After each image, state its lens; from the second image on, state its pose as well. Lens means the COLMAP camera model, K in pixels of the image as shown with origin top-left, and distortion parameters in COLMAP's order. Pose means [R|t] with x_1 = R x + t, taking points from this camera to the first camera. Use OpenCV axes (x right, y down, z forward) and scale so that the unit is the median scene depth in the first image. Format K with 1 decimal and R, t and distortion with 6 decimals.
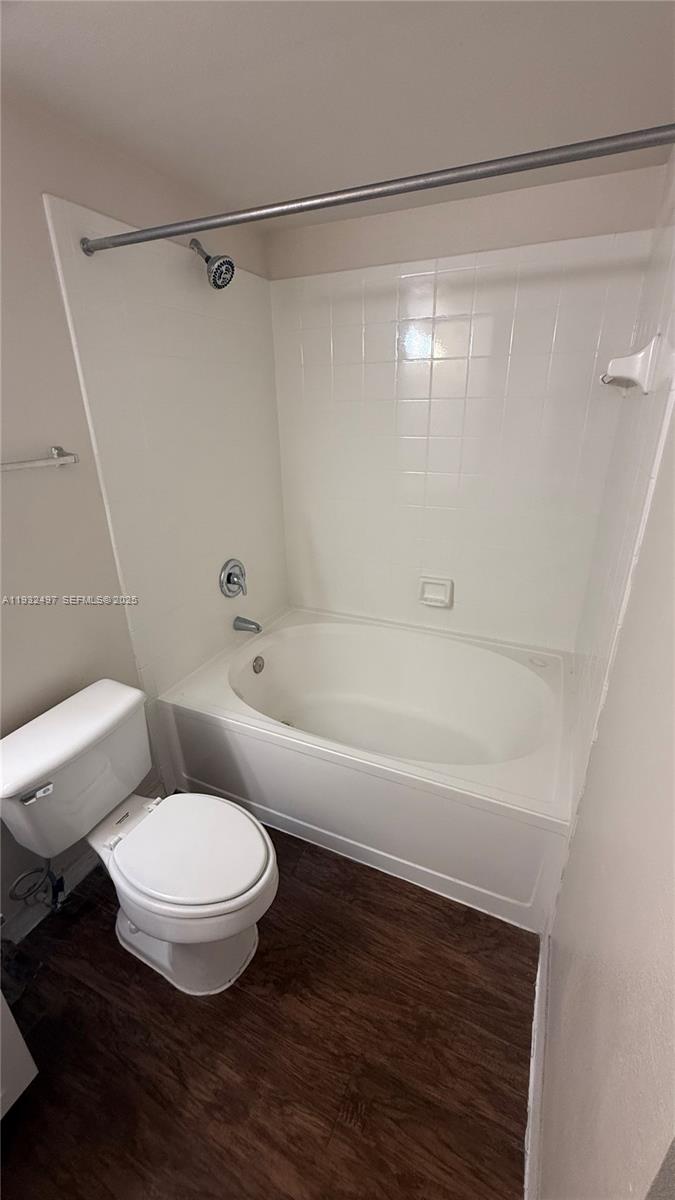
lens RADIAL K [[480.3, 0, 338.7], [0, 480.3, 599.2], [0, 0, 1]] dist [-0.000351, 0.000083]
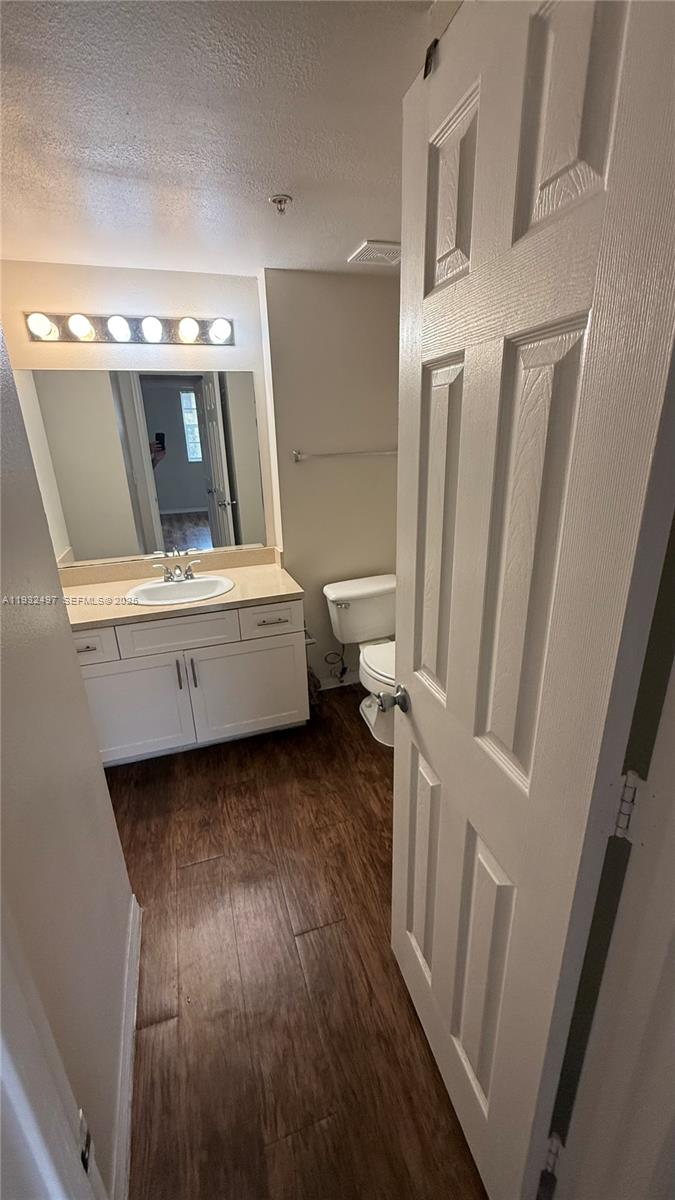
lens RADIAL K [[480.3, 0, 336.2], [0, 480.3, 597.5], [0, 0, 1]] dist [-0.000351, 0.000083]
pose [[0.687837, 0.239011, -0.685386, 0.841072], [-0.263430, 0.962053, 0.071119, 0.235558], [0.676376, 0.131633, 0.724699, -0.607450]]
